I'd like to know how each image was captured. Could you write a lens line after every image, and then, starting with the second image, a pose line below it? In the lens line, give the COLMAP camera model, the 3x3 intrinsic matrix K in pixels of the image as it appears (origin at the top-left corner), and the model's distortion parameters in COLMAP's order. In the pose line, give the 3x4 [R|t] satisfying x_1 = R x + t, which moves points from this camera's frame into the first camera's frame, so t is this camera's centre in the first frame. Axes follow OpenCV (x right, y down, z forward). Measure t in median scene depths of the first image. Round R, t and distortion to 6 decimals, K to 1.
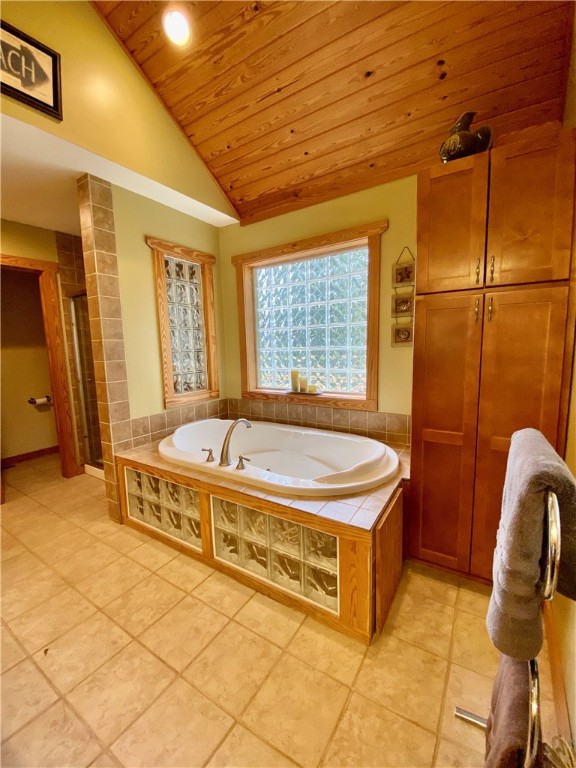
lens RADIAL K [[312.9, 0, 288.9], [0, 312.9, 383.1], [0, 0, 1]] dist [0.018604, -0.017810]
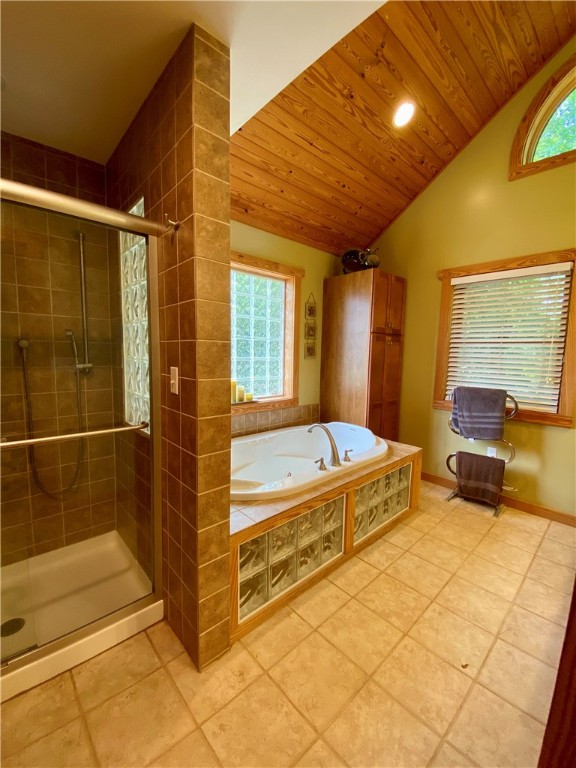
lens RADIAL K [[311.8, 0, 288.5], [0, 311.8, 383.7], [0, 0, 1]] dist [0.021729, -0.021118]
pose [[0.253052, -0.062261, 0.965447, -1.336528], [0.090663, 0.995062, 0.040407, -0.084285], [-0.963195, 0.077305, 0.257447, 0.893852]]
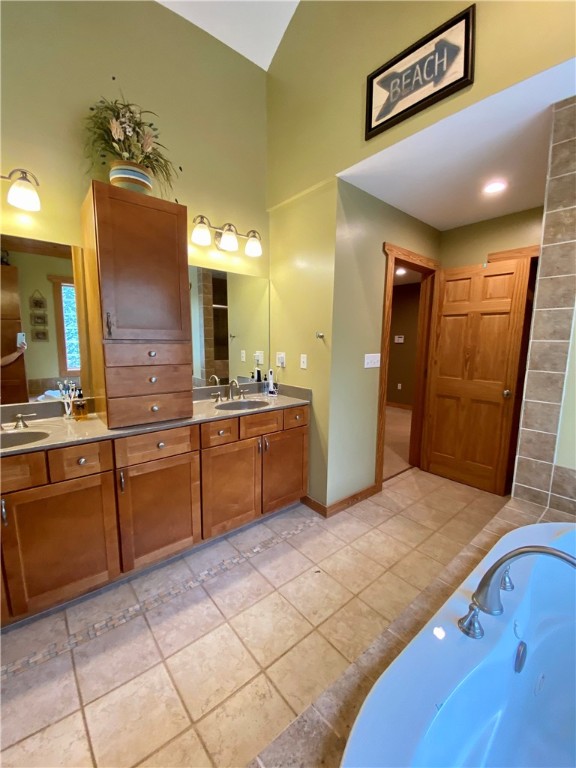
lens RADIAL K [[311.8, 0, 288.5], [0, 311.8, 383.7], [0, 0, 1]] dist [0.021729, -0.021118]
pose [[-0.297441, 0.152359, -0.942505, 0.310241], [-0.119190, 0.973536, 0.194990, -0.137192], [0.947271, 0.170335, -0.271410, 0.816786]]
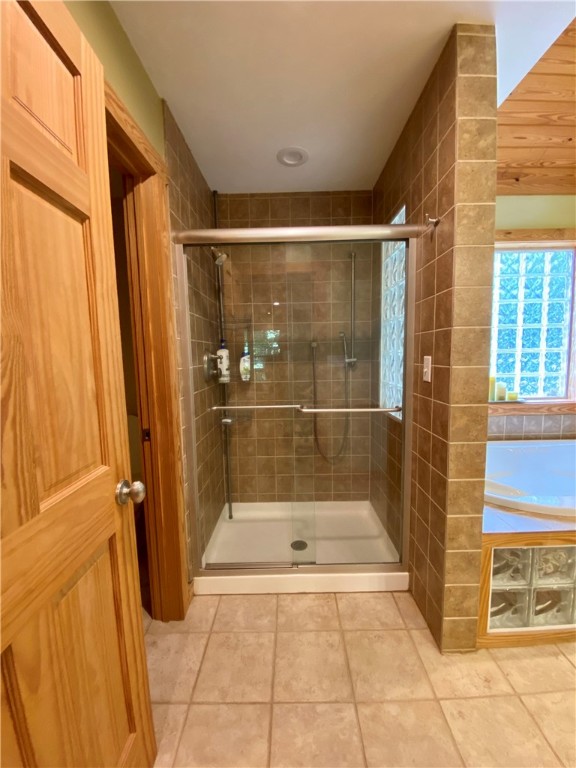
lens RADIAL K [[311.8, 0, 288.5], [0, 311.8, 383.7], [0, 0, 1]] dist [0.021729, -0.021118]
pose [[0.843869, -0.040883, 0.534990, -1.404444], [0.061172, 0.997922, -0.020231, -0.056564], [-0.533051, 0.049798, 0.844616, 0.868423]]
